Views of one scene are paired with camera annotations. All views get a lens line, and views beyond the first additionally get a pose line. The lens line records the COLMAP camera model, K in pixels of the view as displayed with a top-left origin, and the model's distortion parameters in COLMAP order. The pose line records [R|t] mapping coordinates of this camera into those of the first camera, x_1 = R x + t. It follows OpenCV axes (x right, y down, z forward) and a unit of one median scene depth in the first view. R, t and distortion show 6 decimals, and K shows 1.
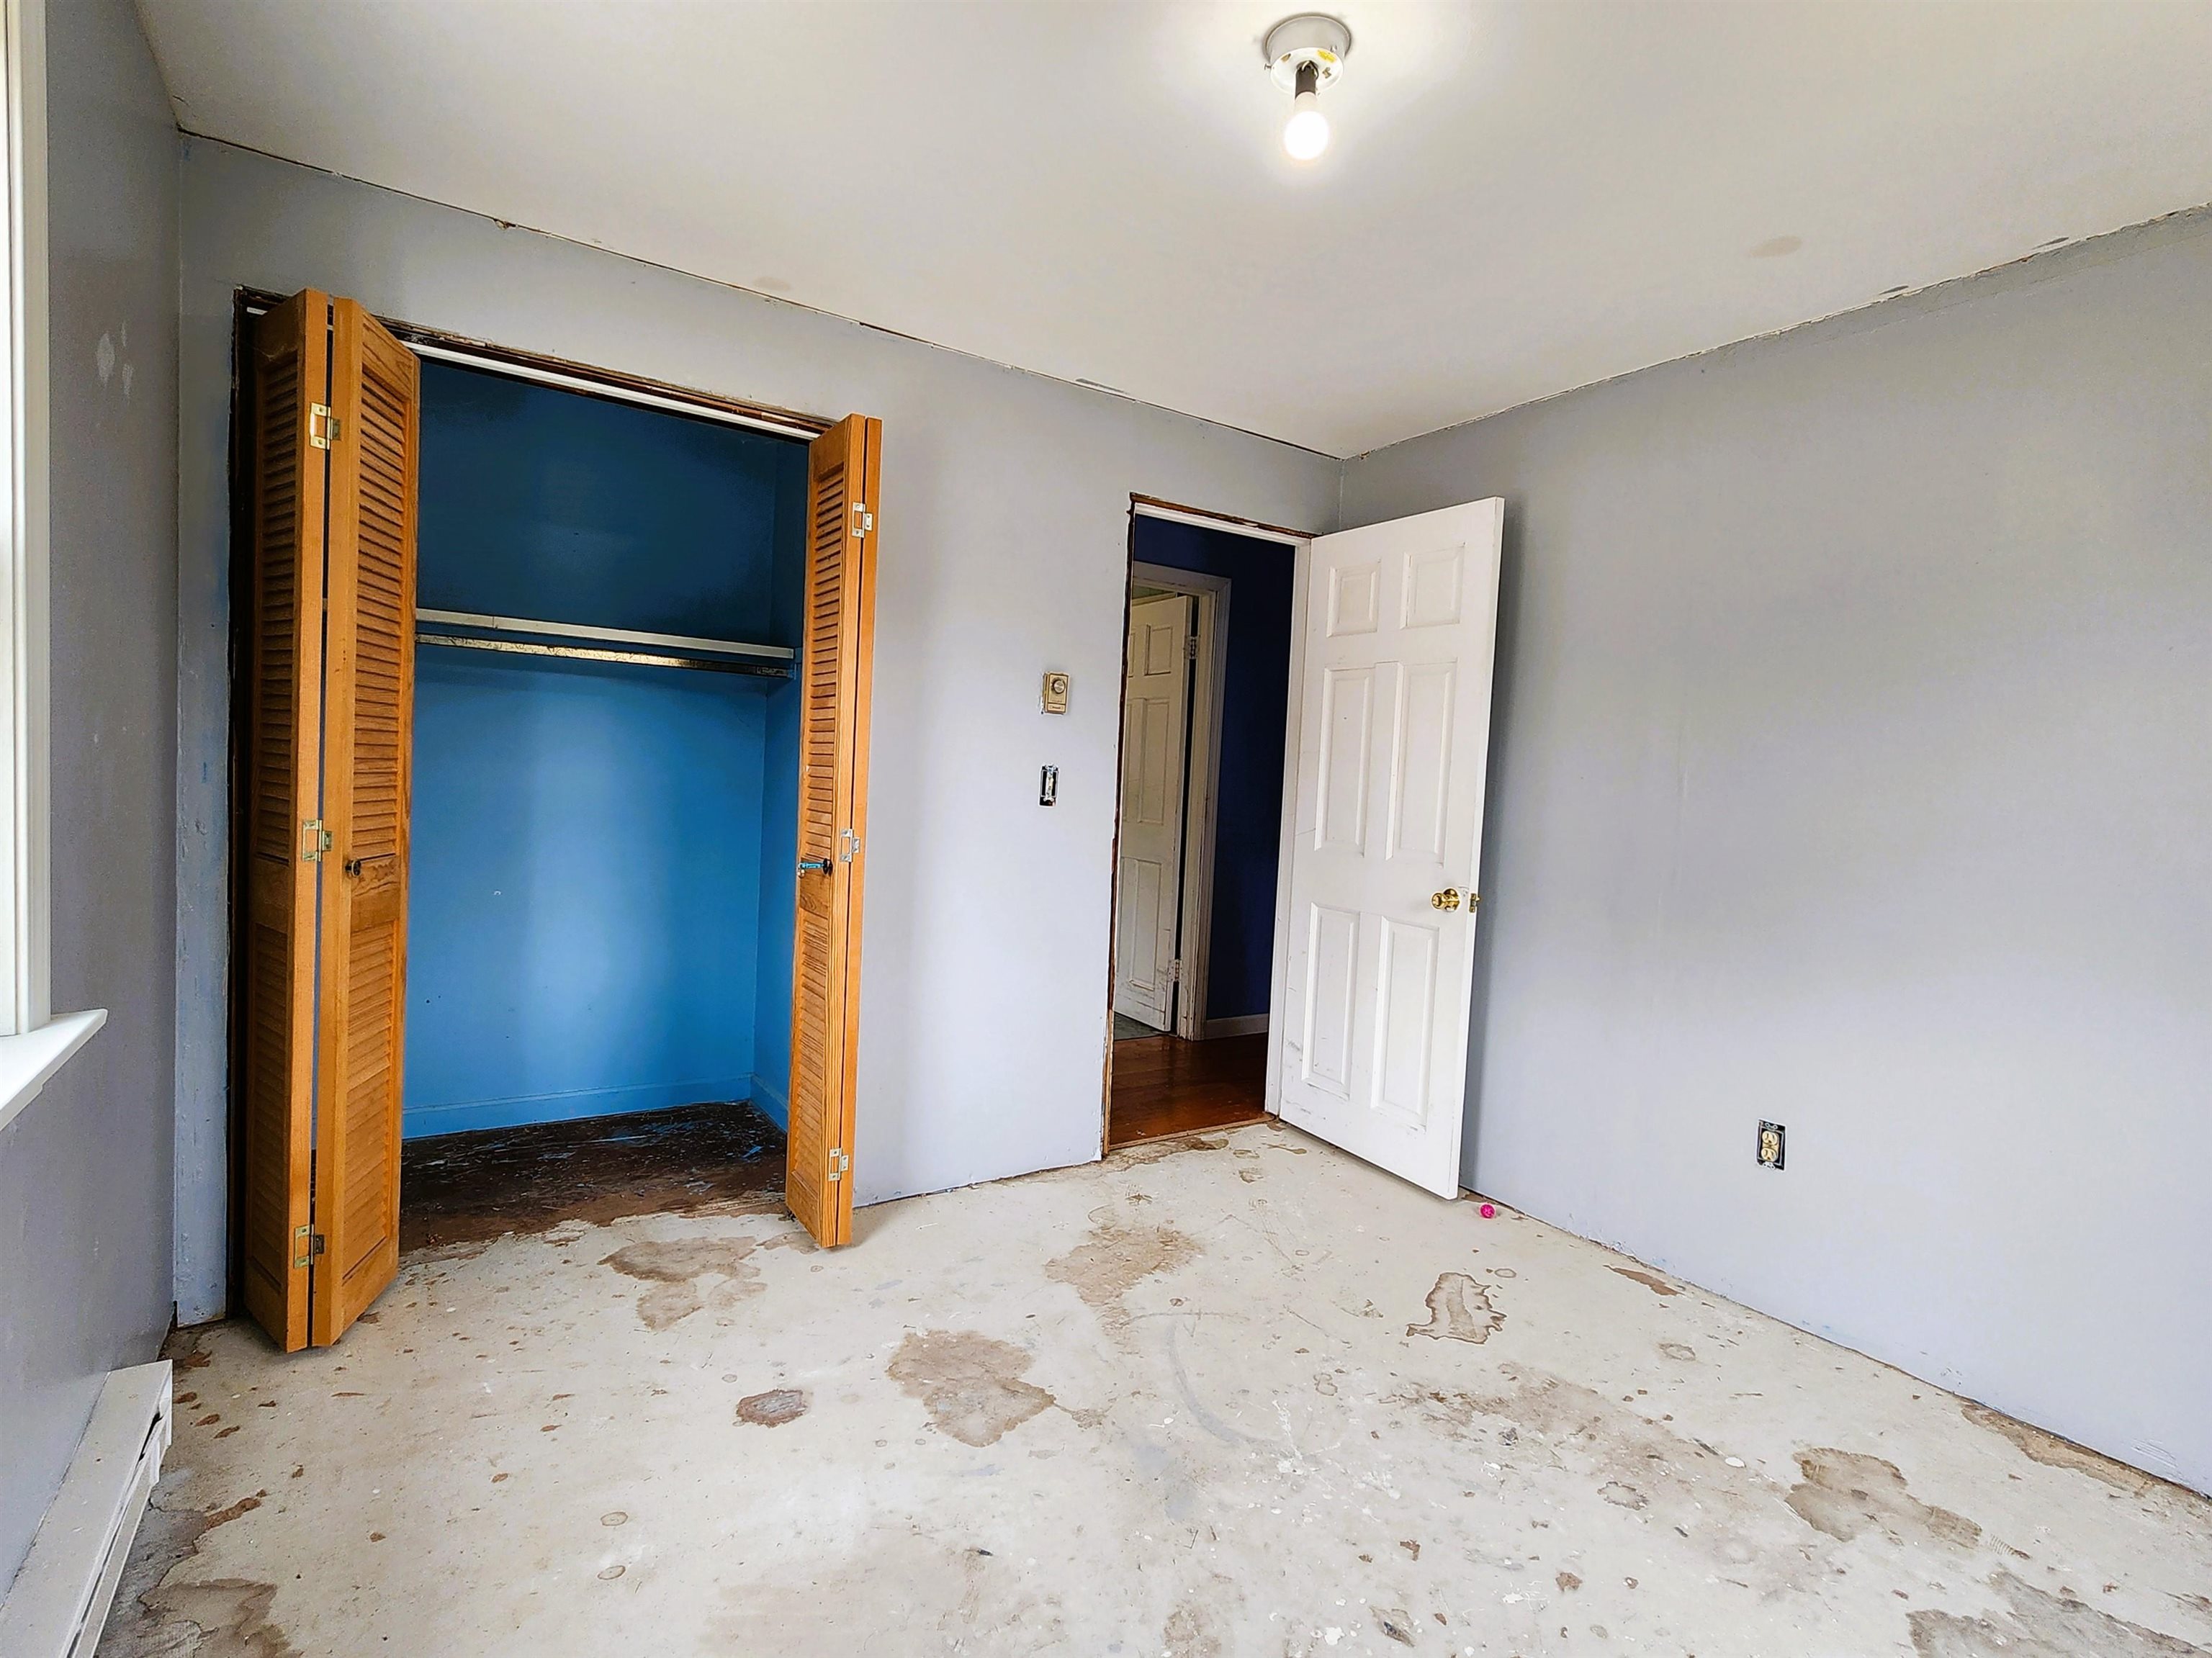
lens RADIAL K [[1079.2, 0, 1101.8], [0, 1079.2, 830.0], [0, 0, 1]] dist [0.008915, -0.000545]
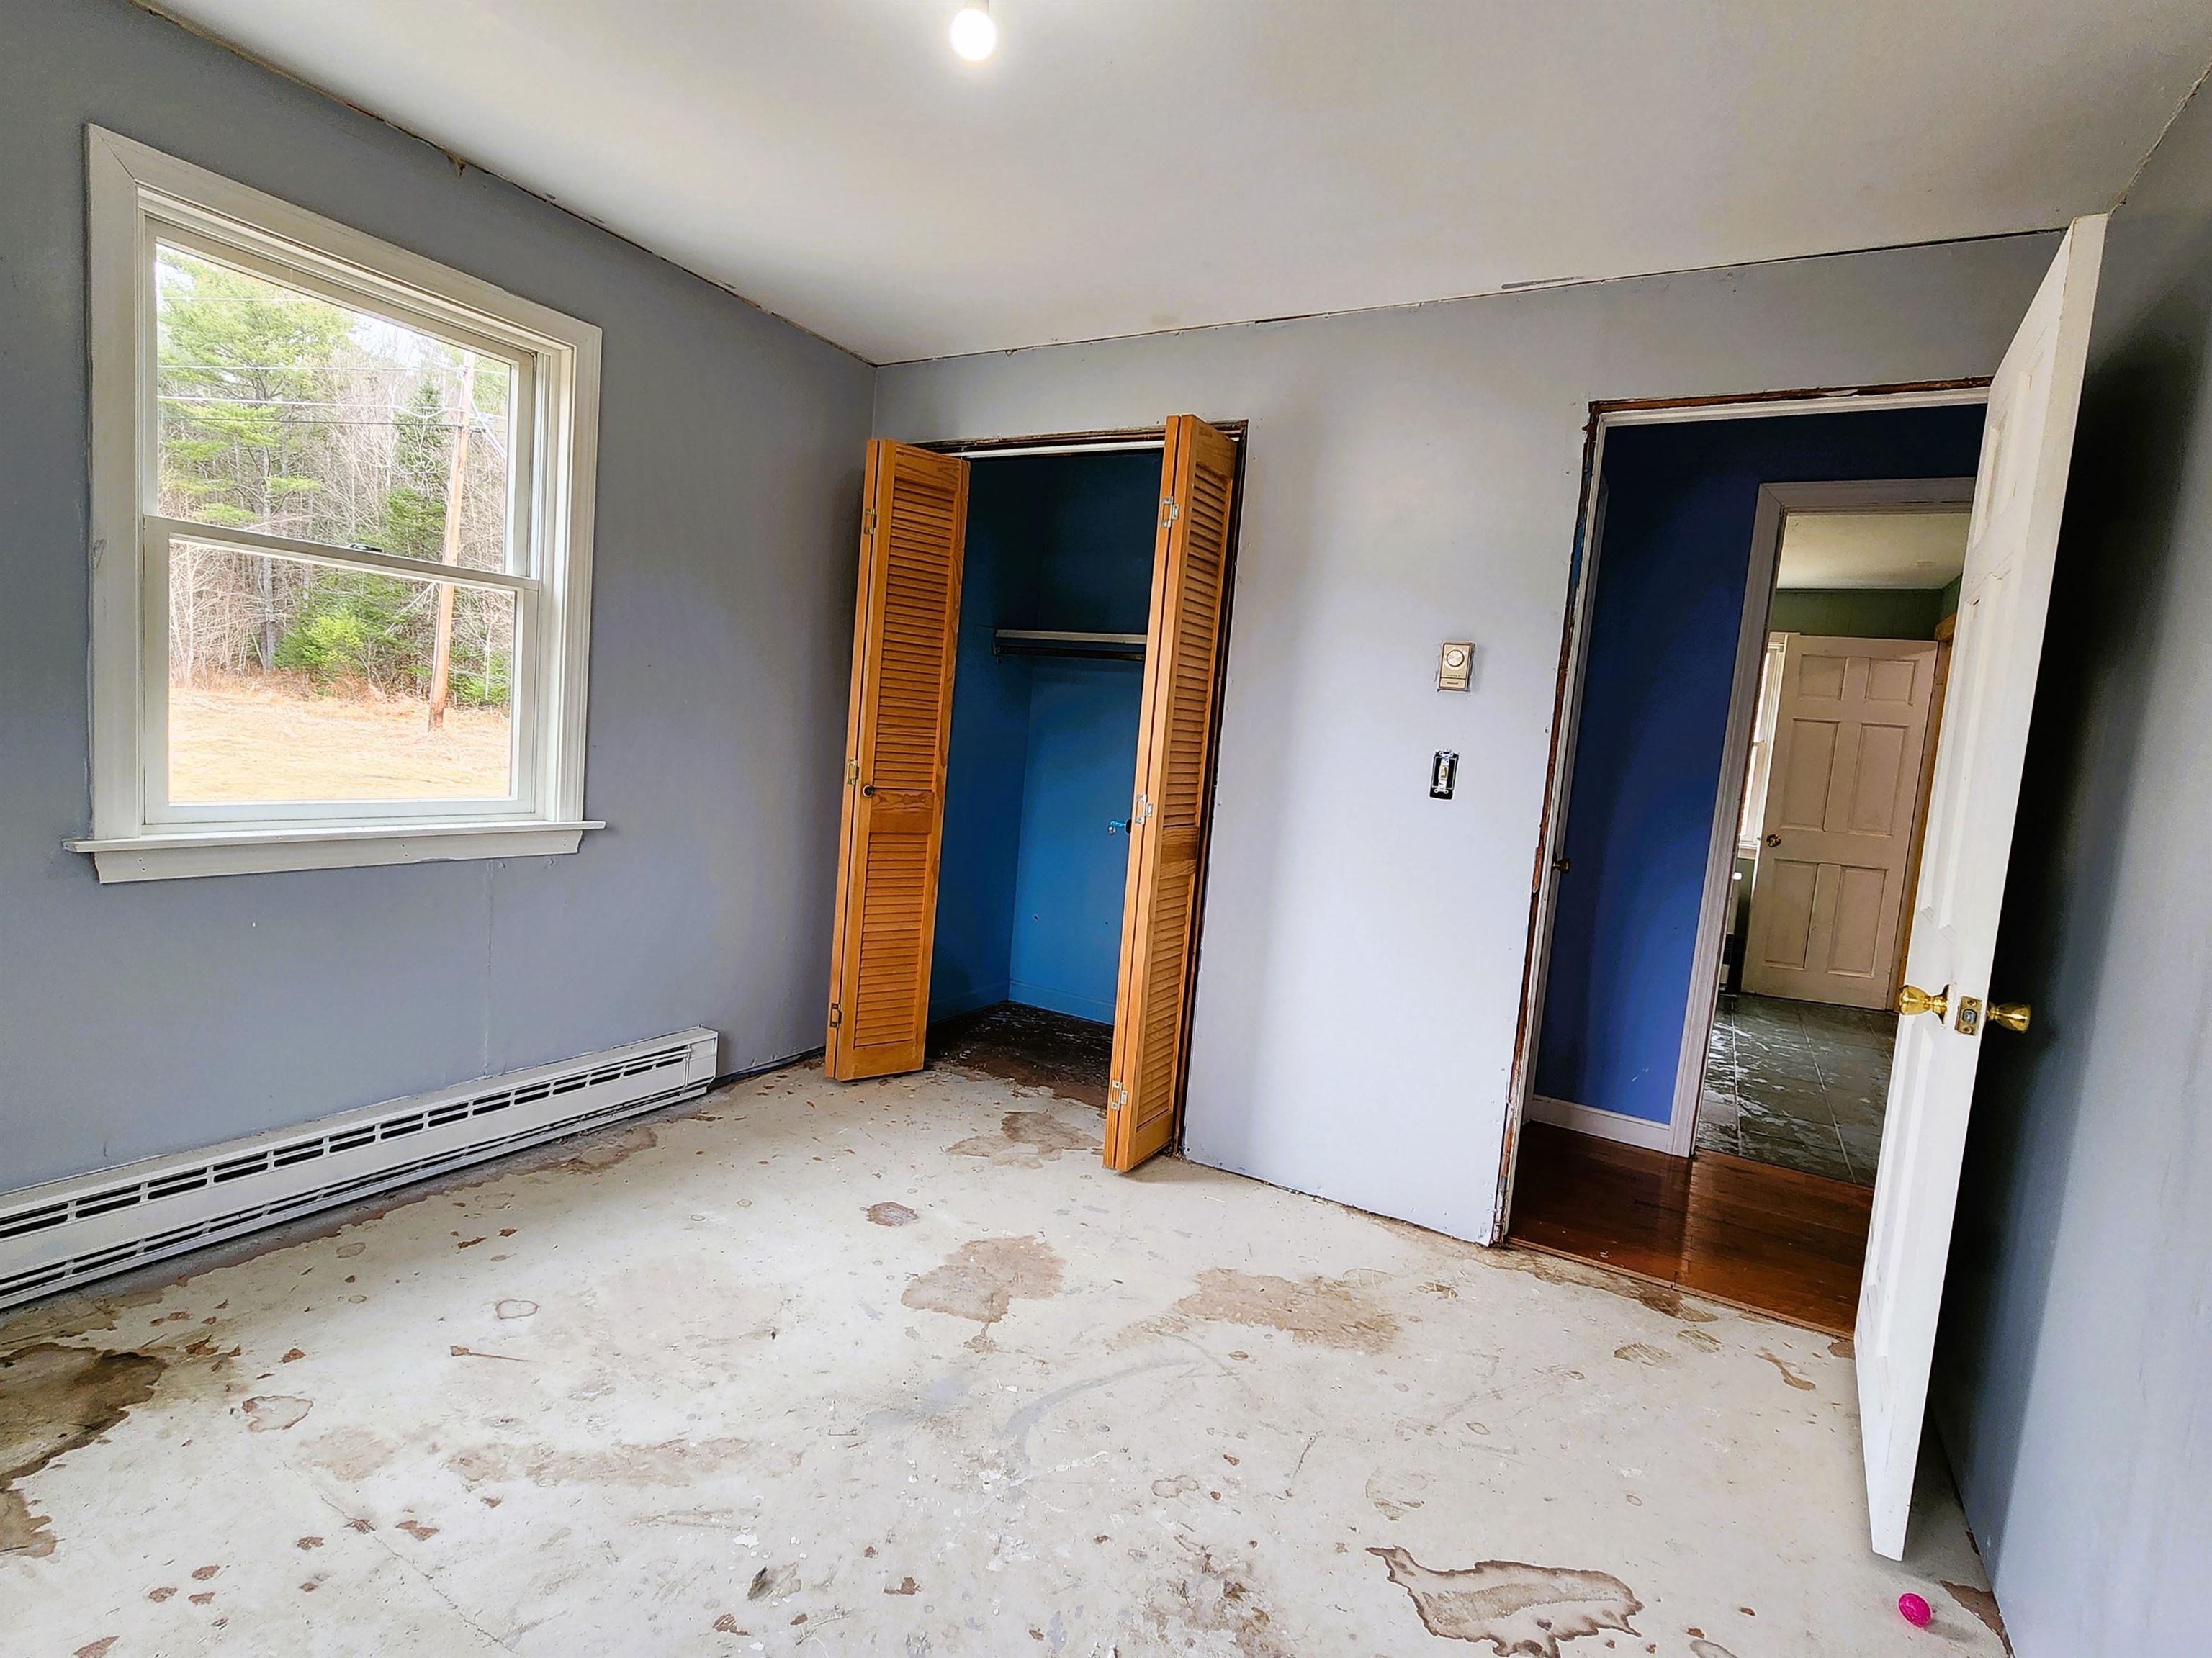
lens RADIAL K [[1079.2, 0, 1105.3], [0, 1079.2, 829.2], [0, 0, 1]] dist [0.008915, -0.000545]
pose [[0.463342, 0.070571, -0.883365, 0.723730], [-0.108949, 0.993798, 0.022248, 0.014513], [0.879457, 0.085933, 0.468157, 0.455064]]
